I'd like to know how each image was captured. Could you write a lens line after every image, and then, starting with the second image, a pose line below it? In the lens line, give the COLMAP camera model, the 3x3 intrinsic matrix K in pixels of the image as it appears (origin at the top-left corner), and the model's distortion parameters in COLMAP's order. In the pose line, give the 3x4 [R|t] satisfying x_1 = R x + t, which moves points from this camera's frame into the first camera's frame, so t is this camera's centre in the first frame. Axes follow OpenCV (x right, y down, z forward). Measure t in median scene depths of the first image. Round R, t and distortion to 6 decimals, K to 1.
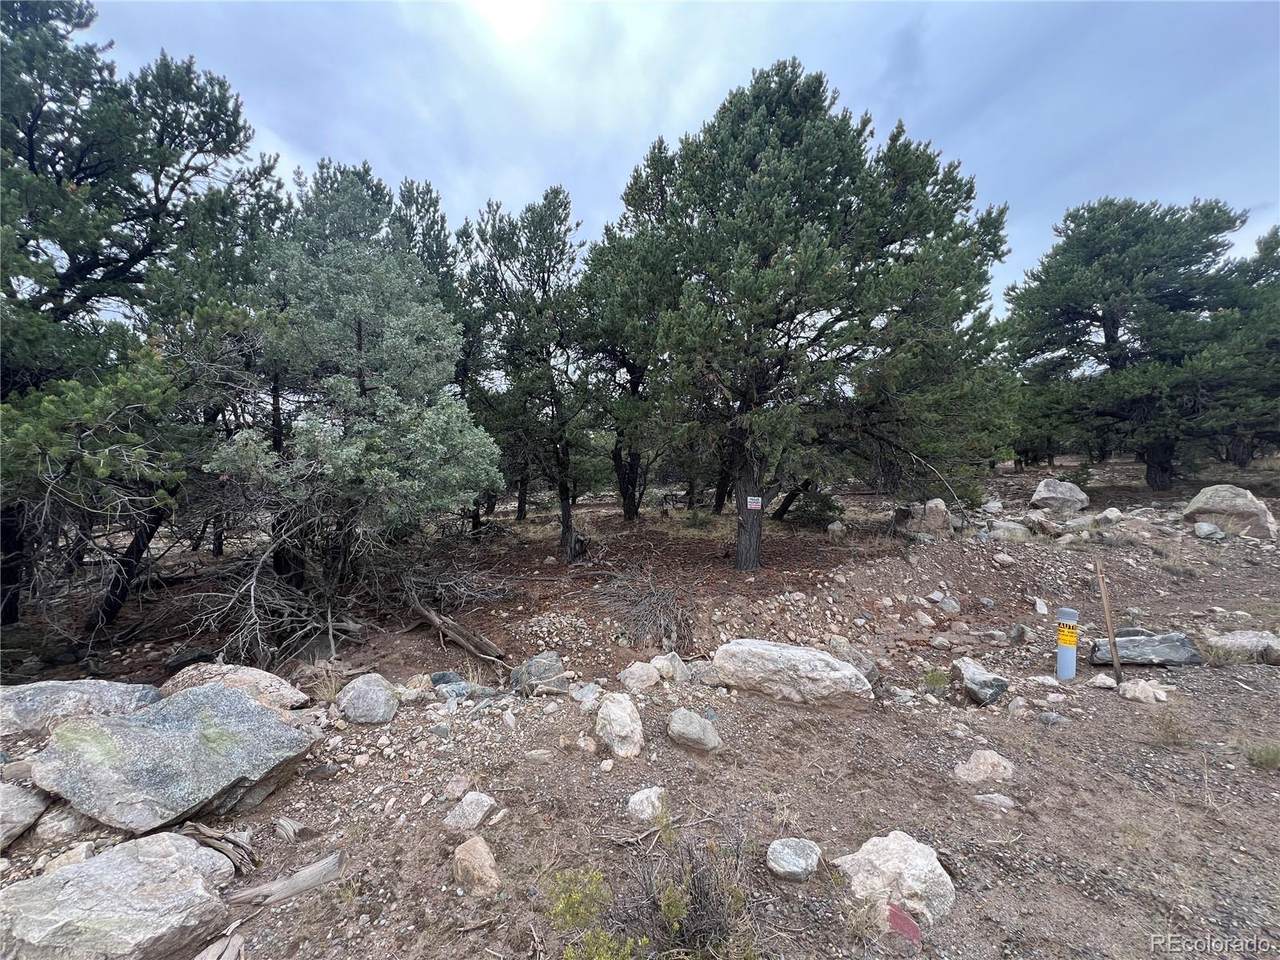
lens RADIAL K [[510.4, 0, 640.0], [0, 510.4, 480.0], [0, 0, 1]] dist [-0.001617, 0.000413]
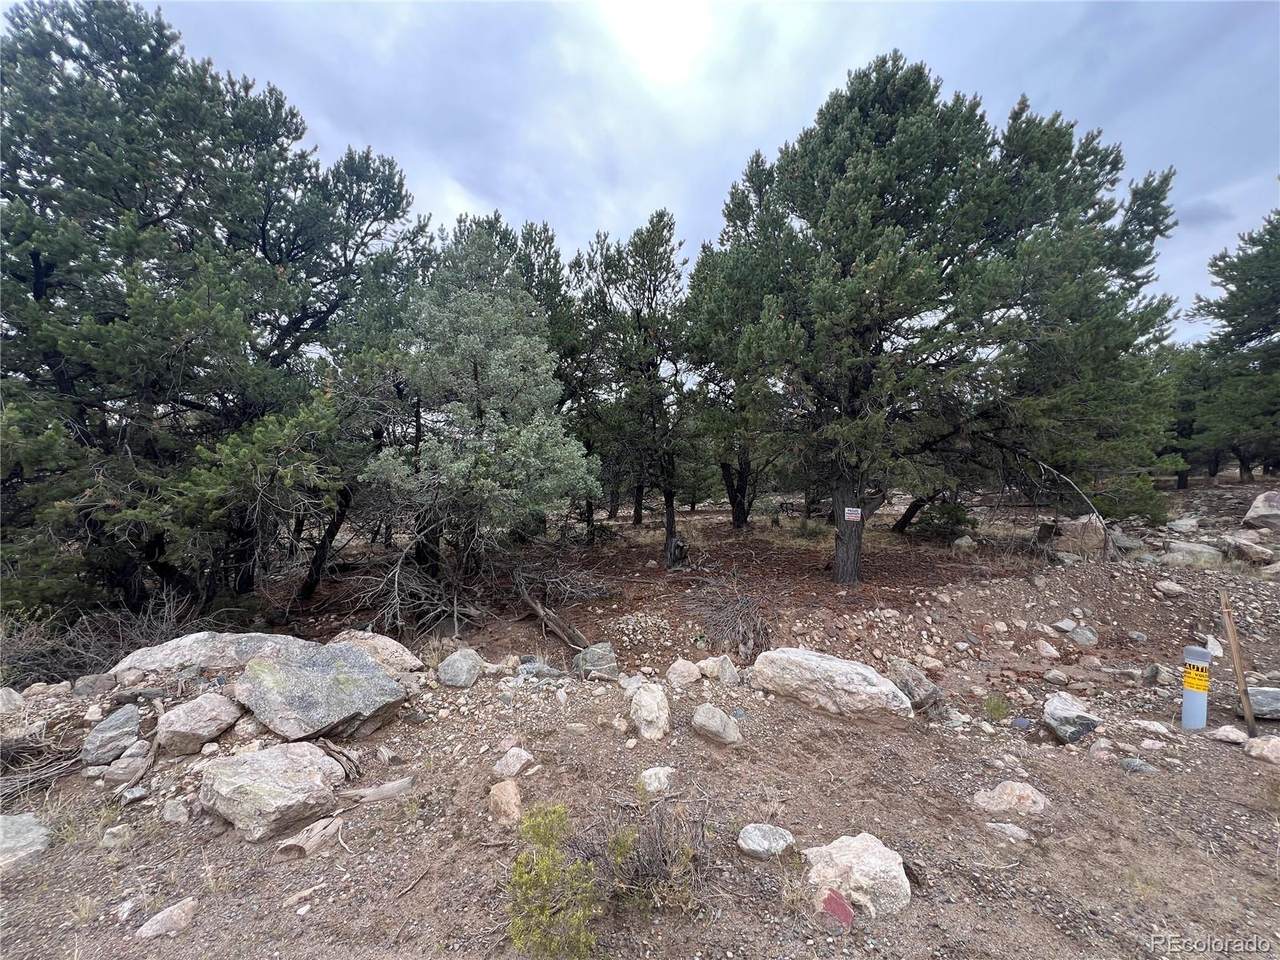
lens RADIAL K [[510.4, 0, 640.0], [0, 510.4, 480.0], [0, 0, 1]] dist [-0.001617, 0.000413]
pose [[0.968701, 0.006264, -0.248150, 0.096939], [-0.009098, 0.999906, -0.010276, -0.007905], [0.248062, 0.012212, 0.968667, -0.045160]]
